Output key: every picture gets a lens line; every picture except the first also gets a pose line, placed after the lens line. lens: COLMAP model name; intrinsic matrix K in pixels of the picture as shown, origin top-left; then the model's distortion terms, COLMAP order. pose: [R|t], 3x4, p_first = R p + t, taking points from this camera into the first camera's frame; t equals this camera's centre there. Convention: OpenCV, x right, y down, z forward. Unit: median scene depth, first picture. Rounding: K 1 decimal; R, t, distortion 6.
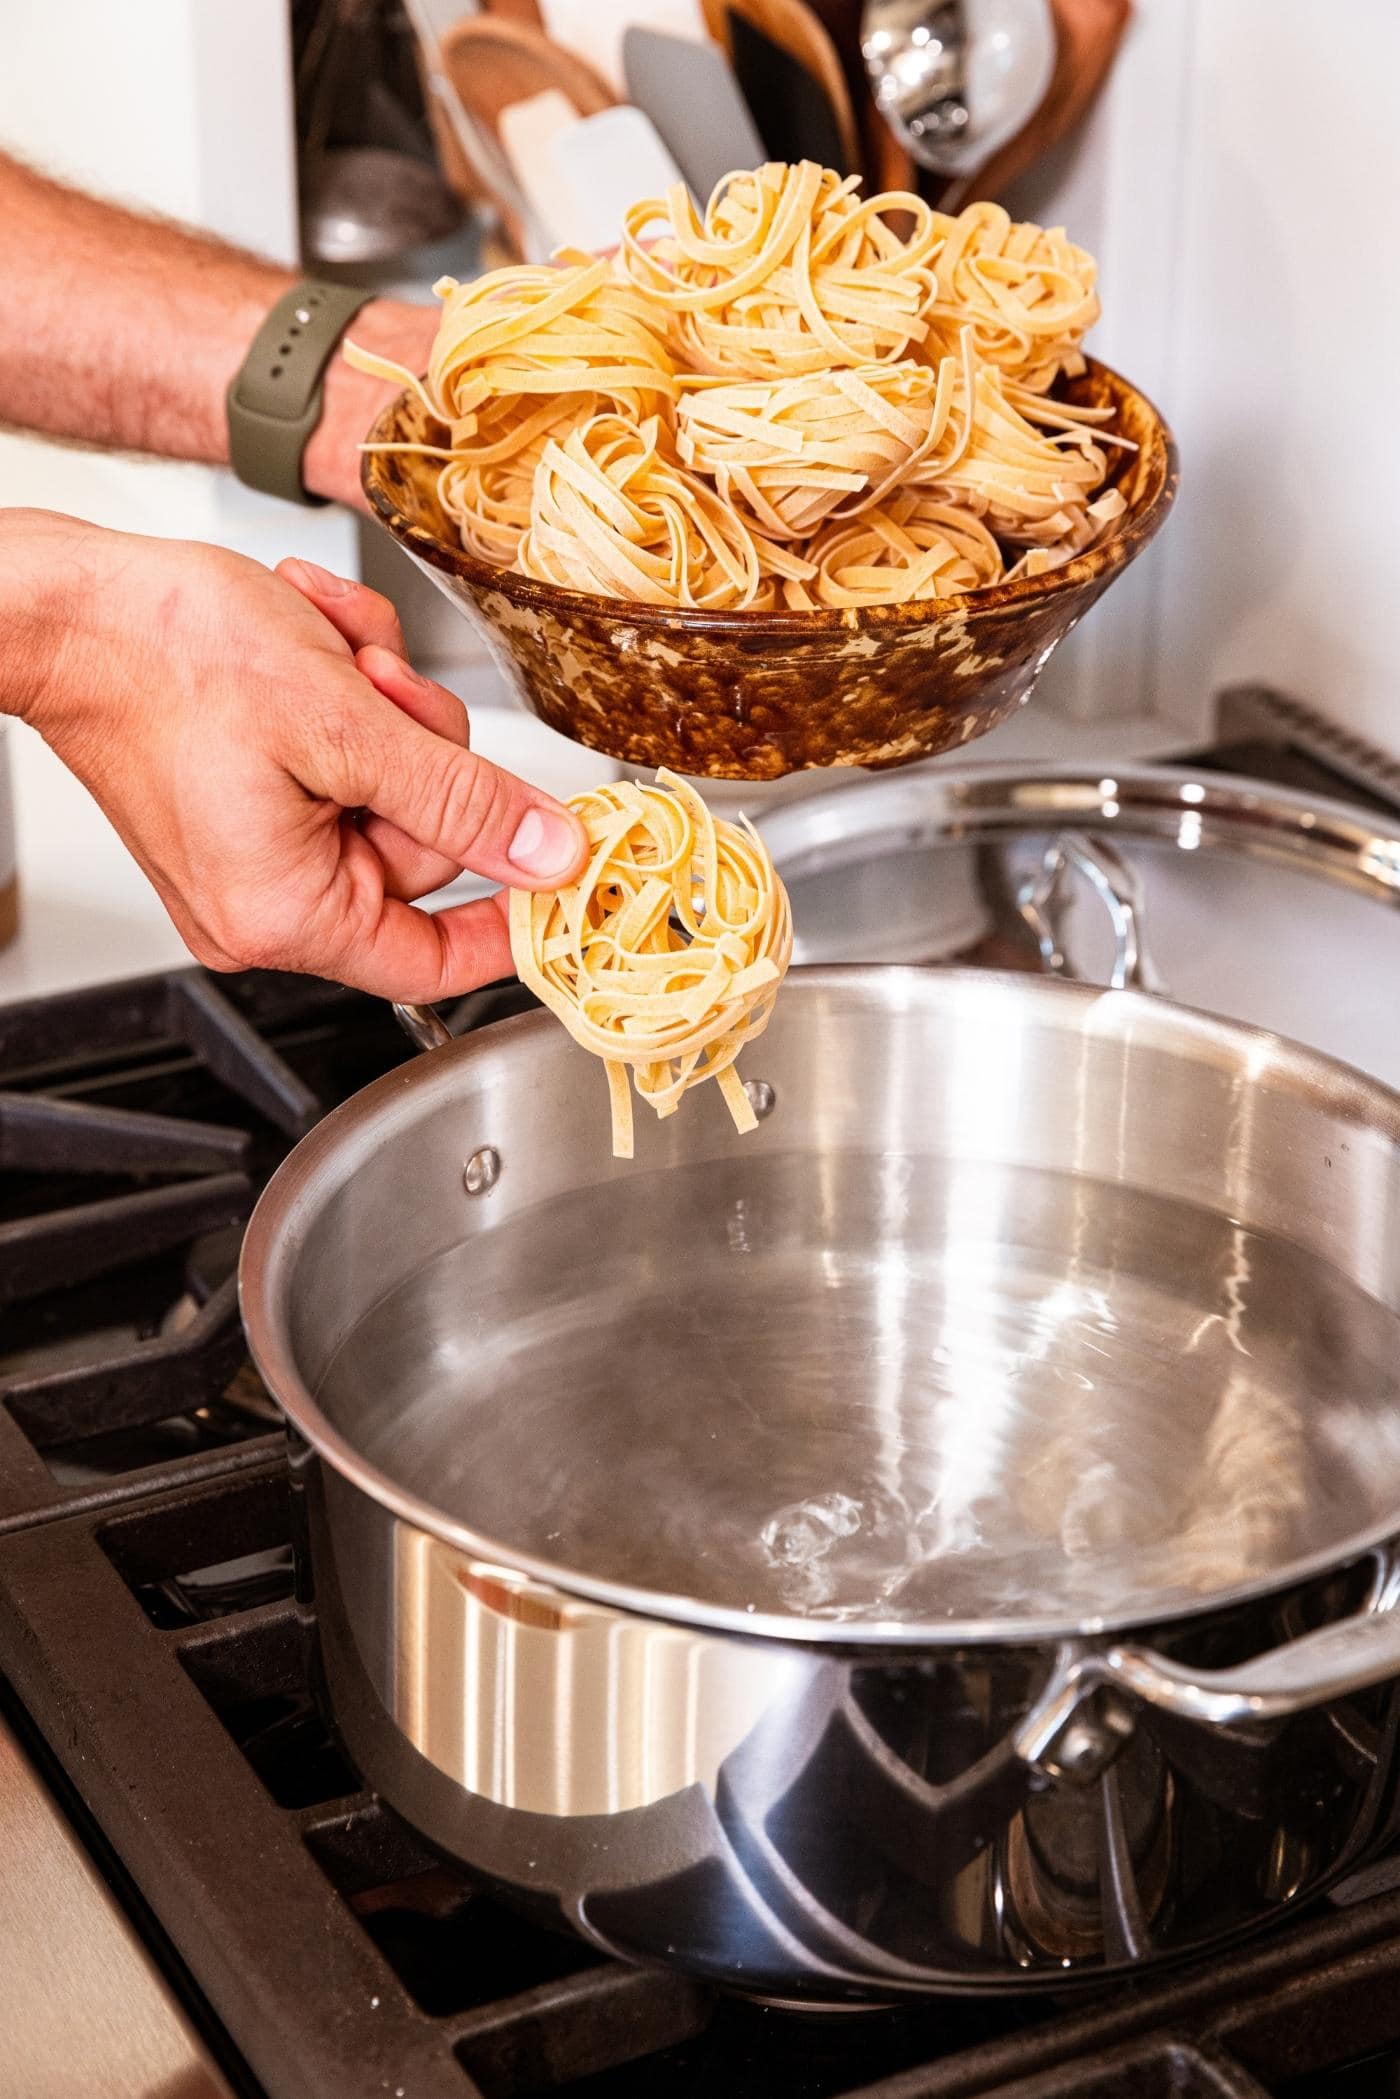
lens RADIAL K [[3897.5, 0, 700.0], [0, 3897.5, 1049.5], [0, 0, 1]] dist [0.018996, 0.141063]
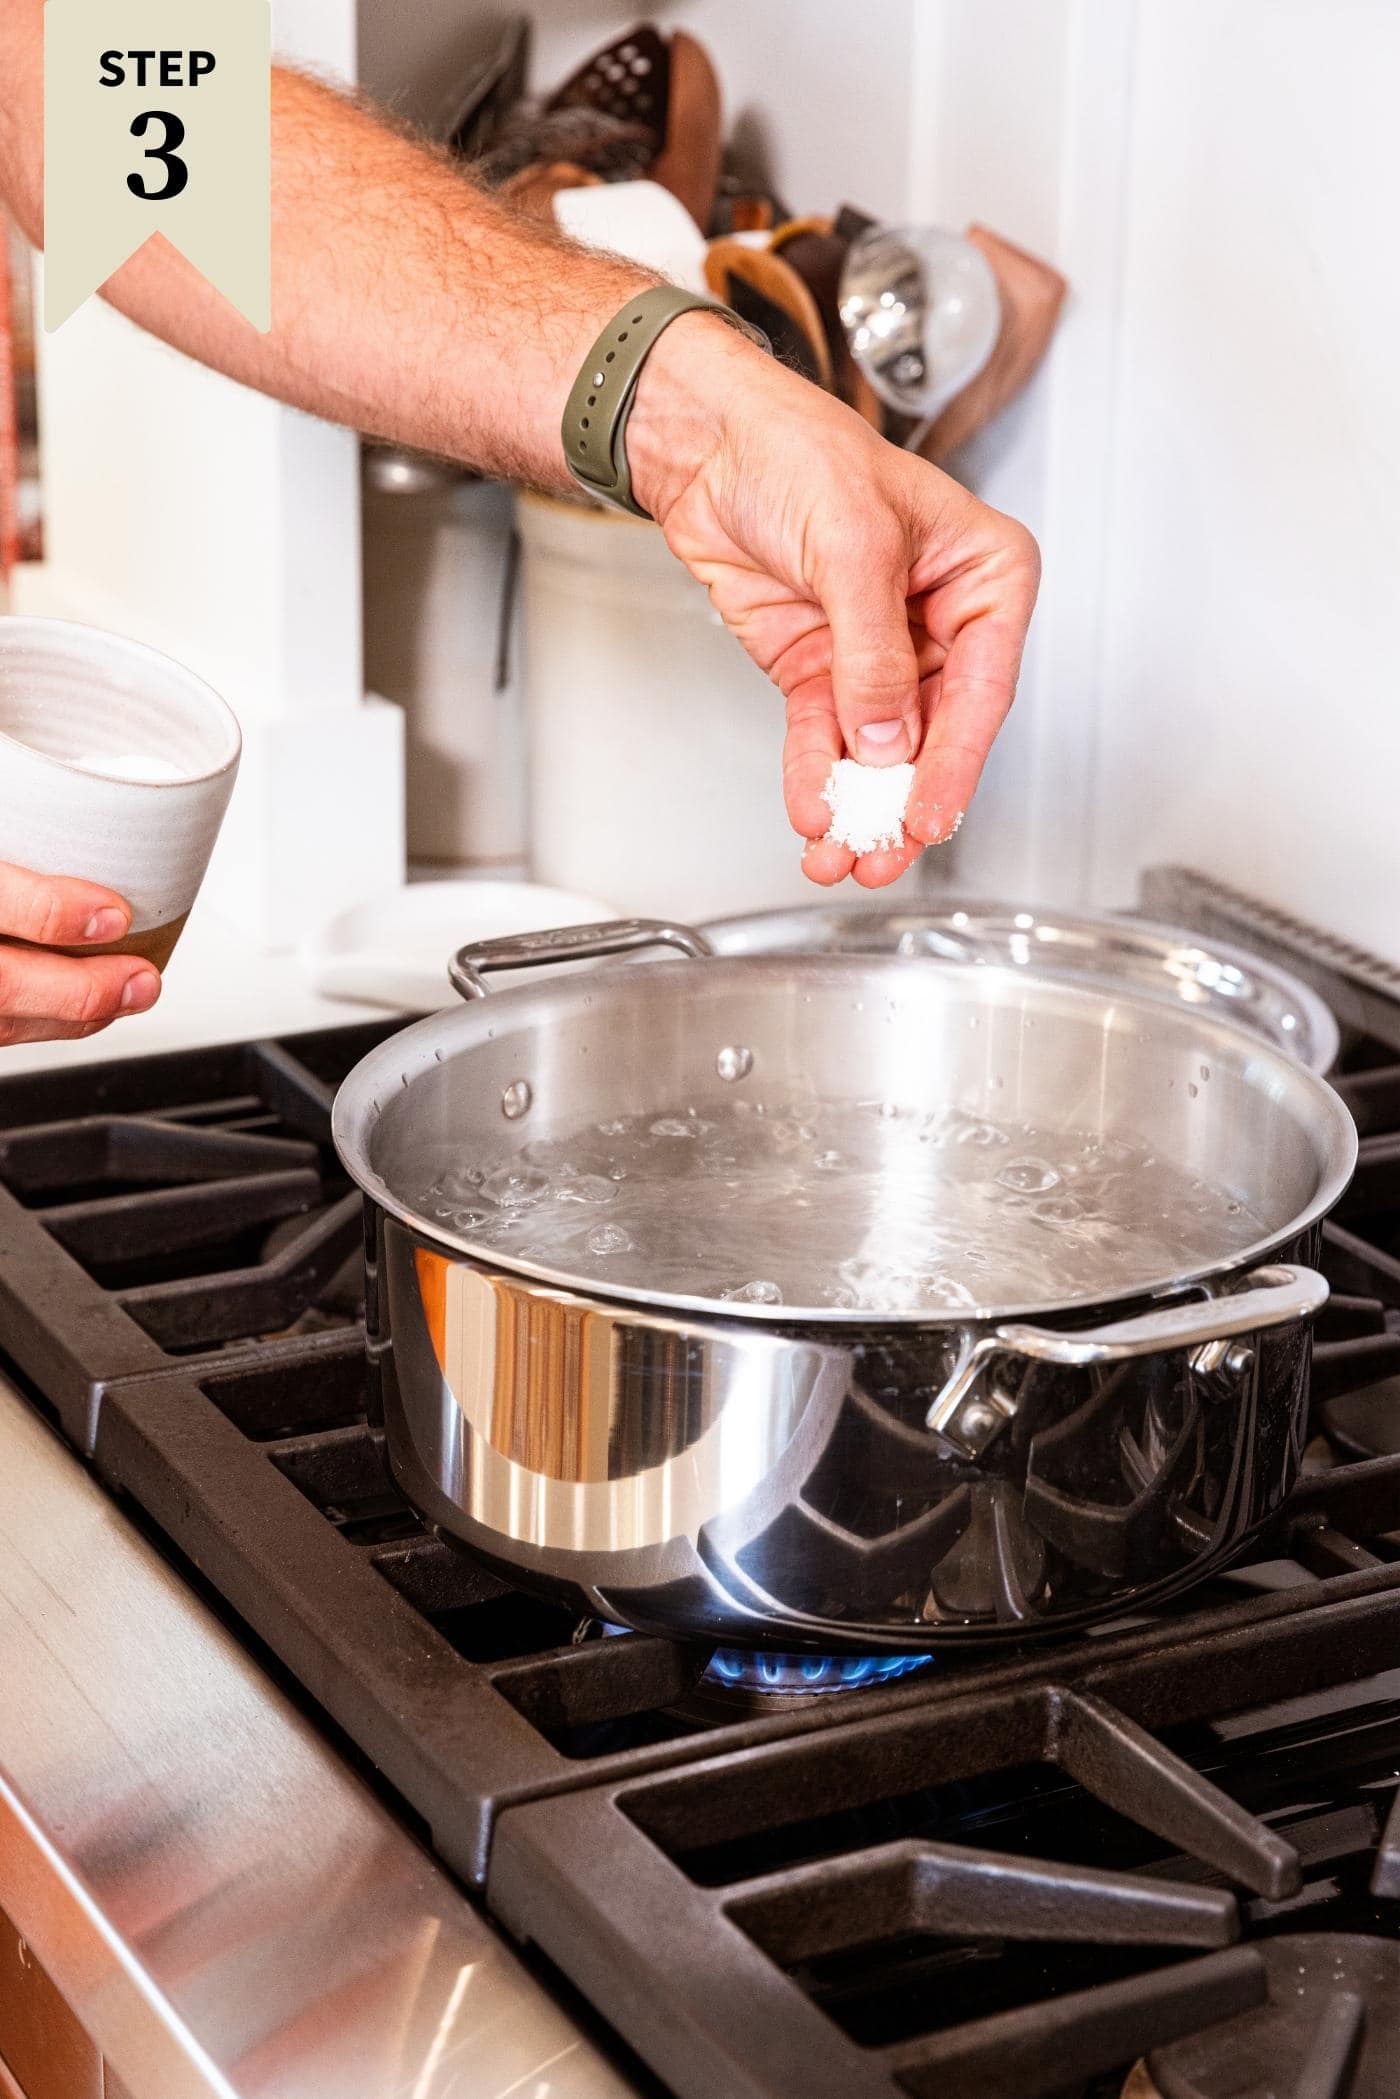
lens RADIAL K [[3897.5, 0, 700.0], [0, 3897.5, 1049.5], [0, 0, 1]] dist [0.018996, 0.141063]
pose [[0.999907, 0.013607, 0.000877, 0.001534], [-0.013416, 0.993315, -0.114653, 0.187994], [-0.002431, 0.114631, 0.993405, -0.288052]]
